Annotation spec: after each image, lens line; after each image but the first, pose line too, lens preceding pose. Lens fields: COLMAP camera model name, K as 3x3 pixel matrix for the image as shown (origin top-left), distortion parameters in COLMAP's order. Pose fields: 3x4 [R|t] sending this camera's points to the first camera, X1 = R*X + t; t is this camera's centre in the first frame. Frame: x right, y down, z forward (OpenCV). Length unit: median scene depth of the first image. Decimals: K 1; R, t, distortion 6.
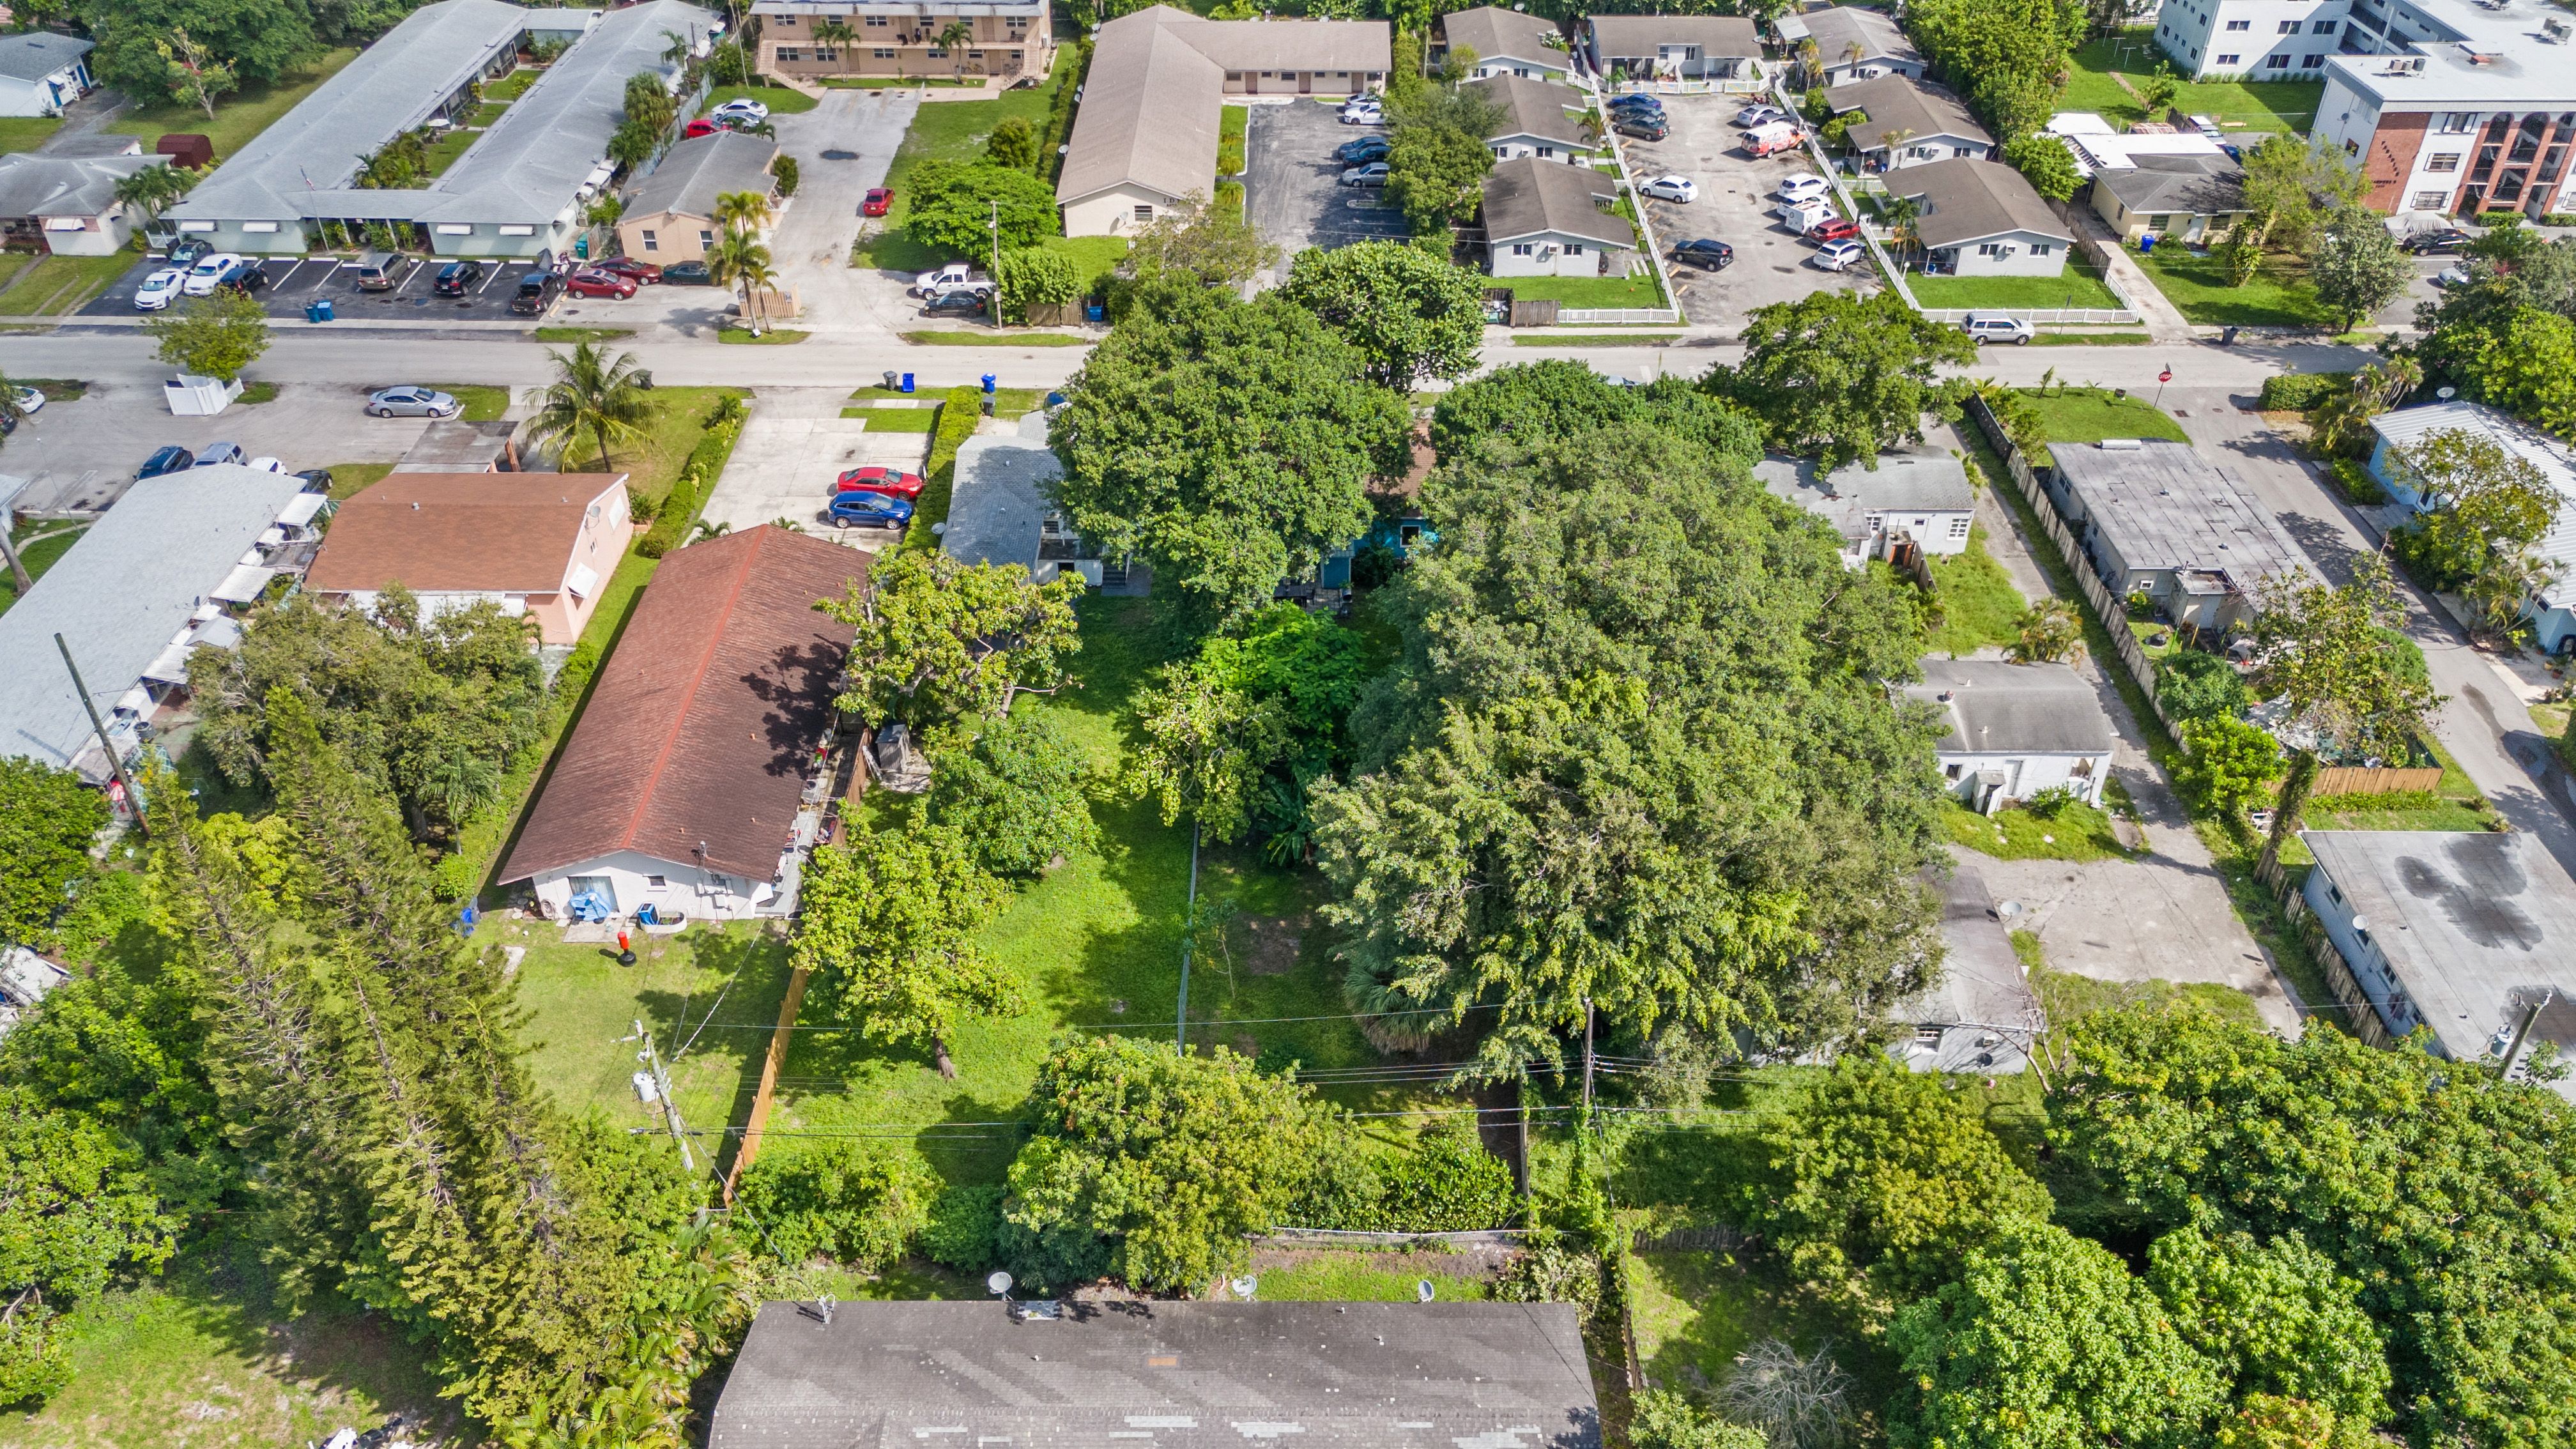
lens RADIAL K [[1882.5, 0, 1288.0], [0, 1882.5, 724.5], [0, 0, 1]] dist [0.047707, -0.001896]
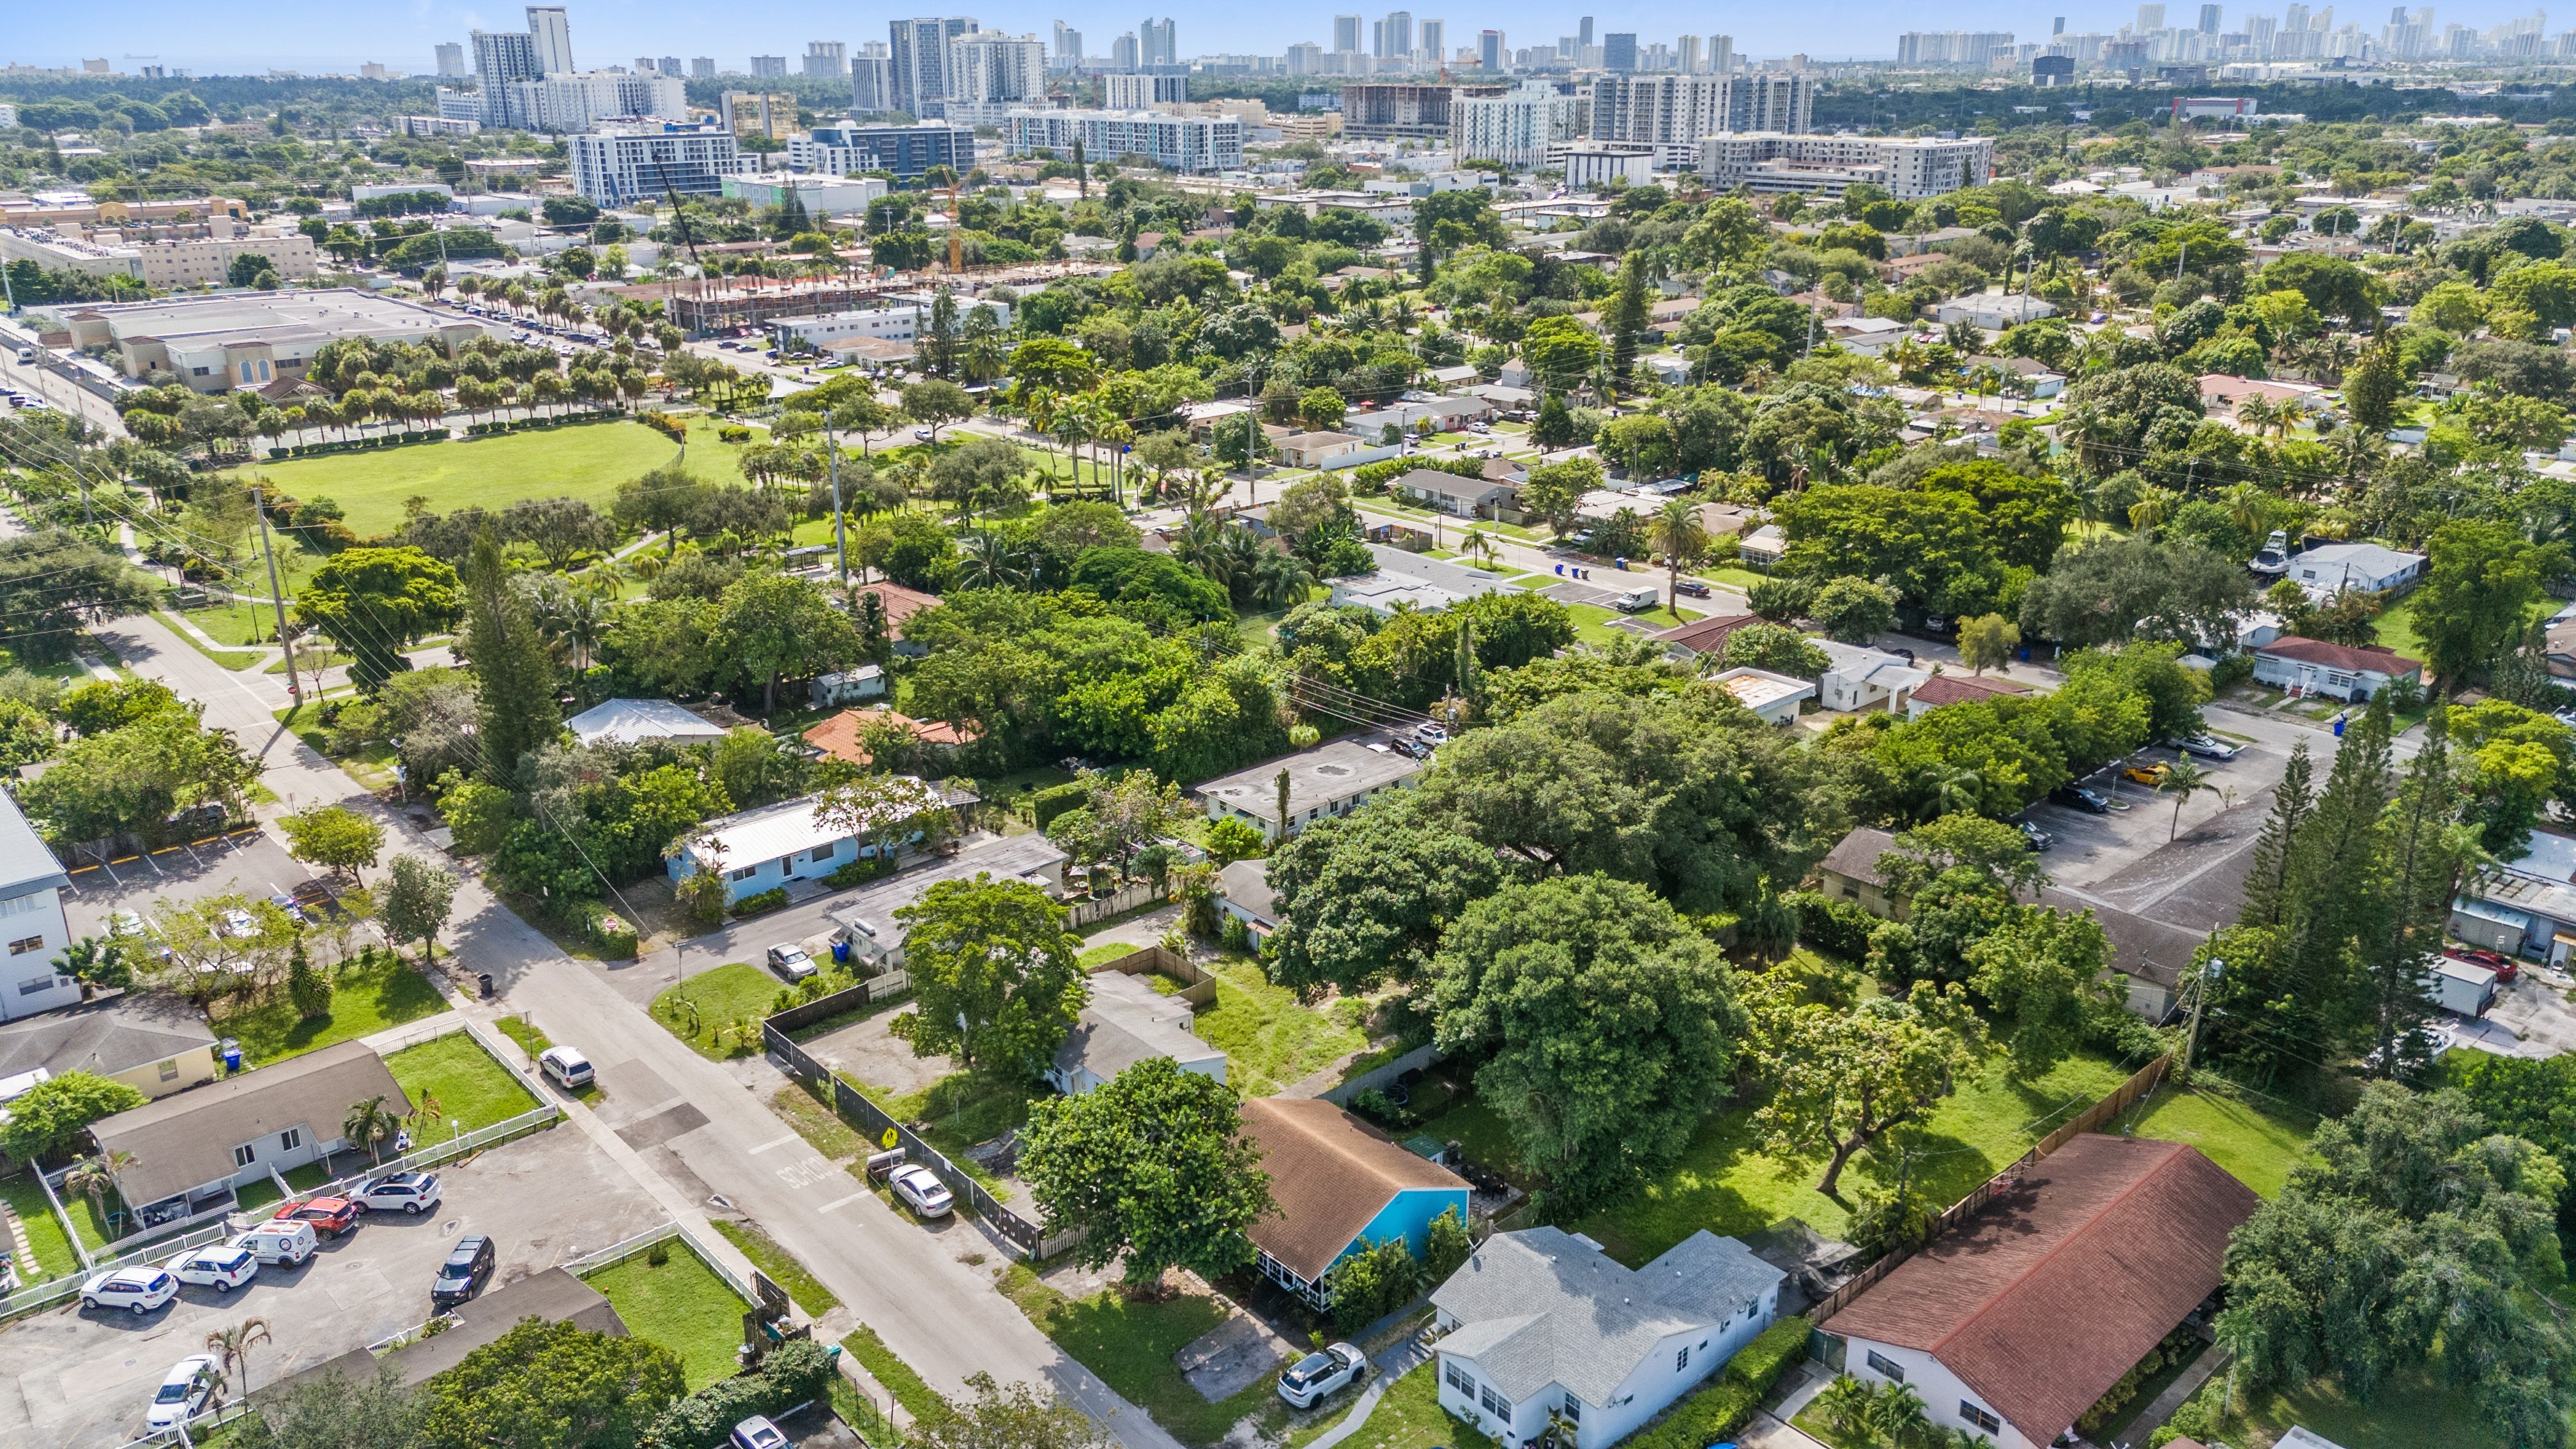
lens RADIAL K [[1873.3, 0, 1297.7], [0, 1873.3, 708.5], [0, 0, 1]] dist [0.062267, -0.062893]
pose [[-0.668752, -0.247425, 0.701107, -0.518967], [0.441586, 0.626468, 0.642292, -0.826637], [-0.598141, 0.739134, -0.309692, 1.031026]]
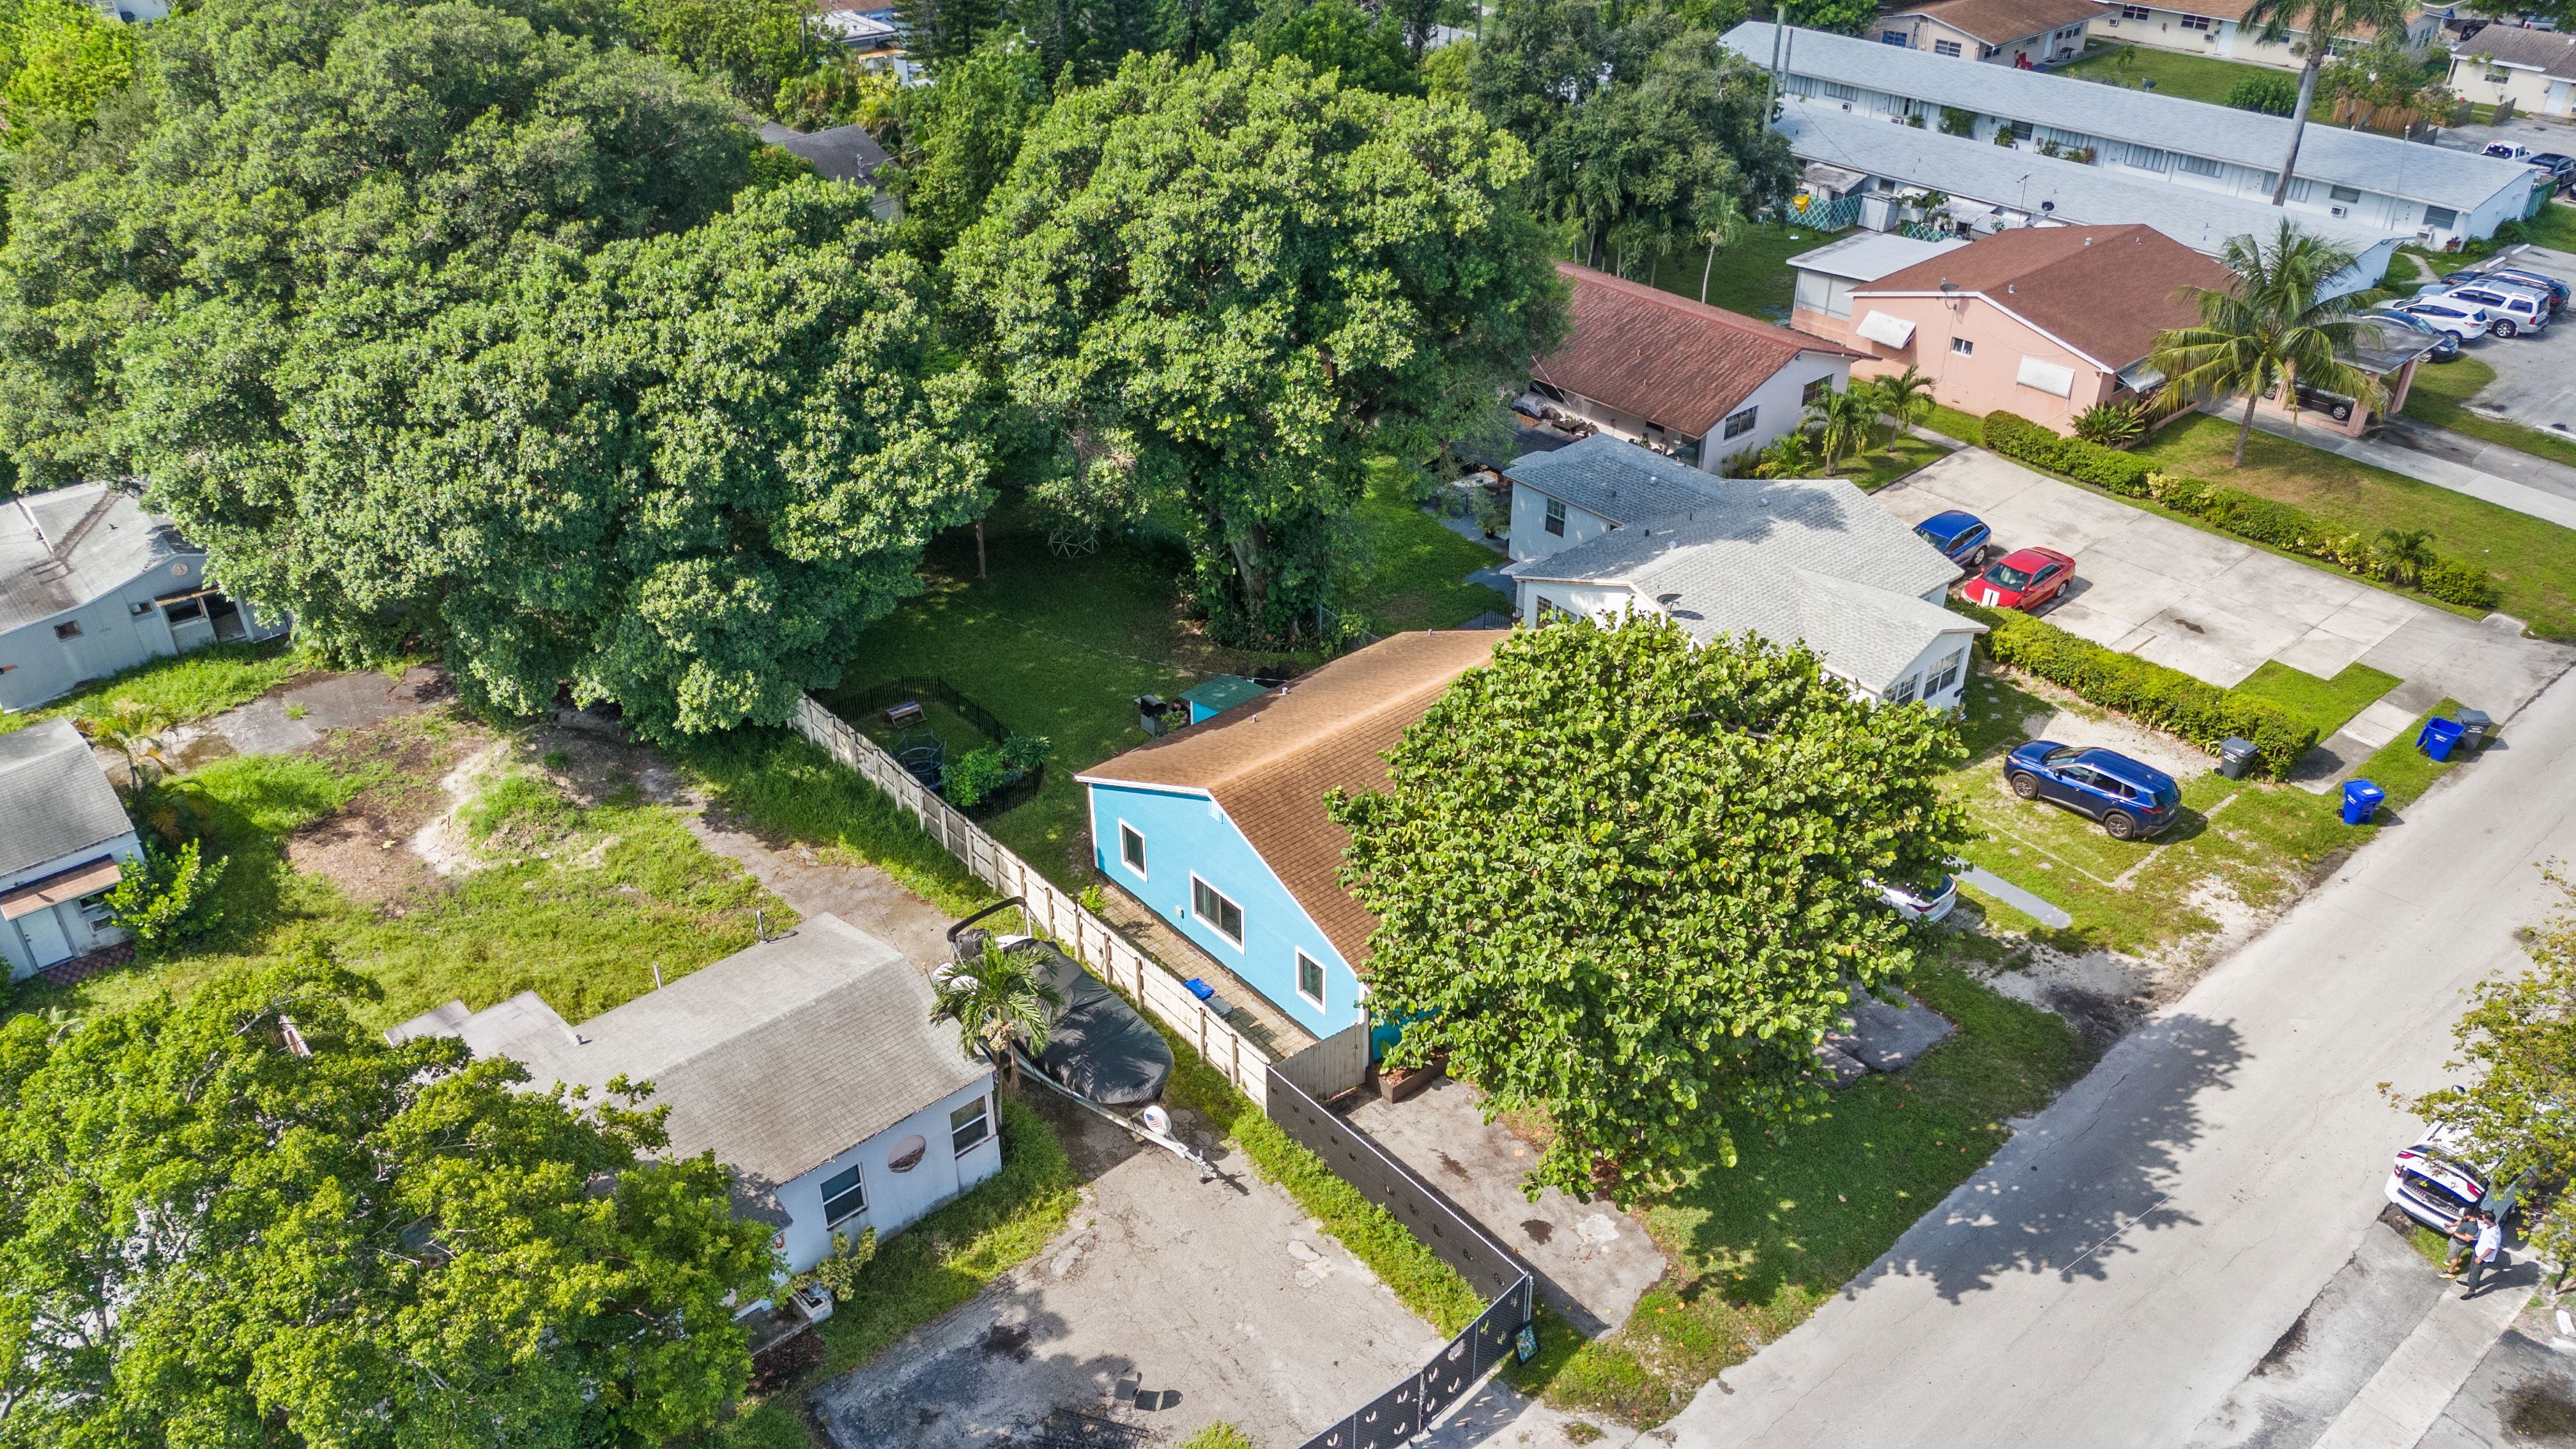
lens RADIAL K [[1882.5, 0, 1288.0], [0, 1882.5, 724.5], [0, 0, 1]] dist [0.047707, -0.001896]
pose [[-0.760041, 0.343618, -0.551601, 0.272844], [-0.385823, 0.444426, 0.808472, -0.463419], [0.522951, 0.827292, -0.205206, 0.979216]]
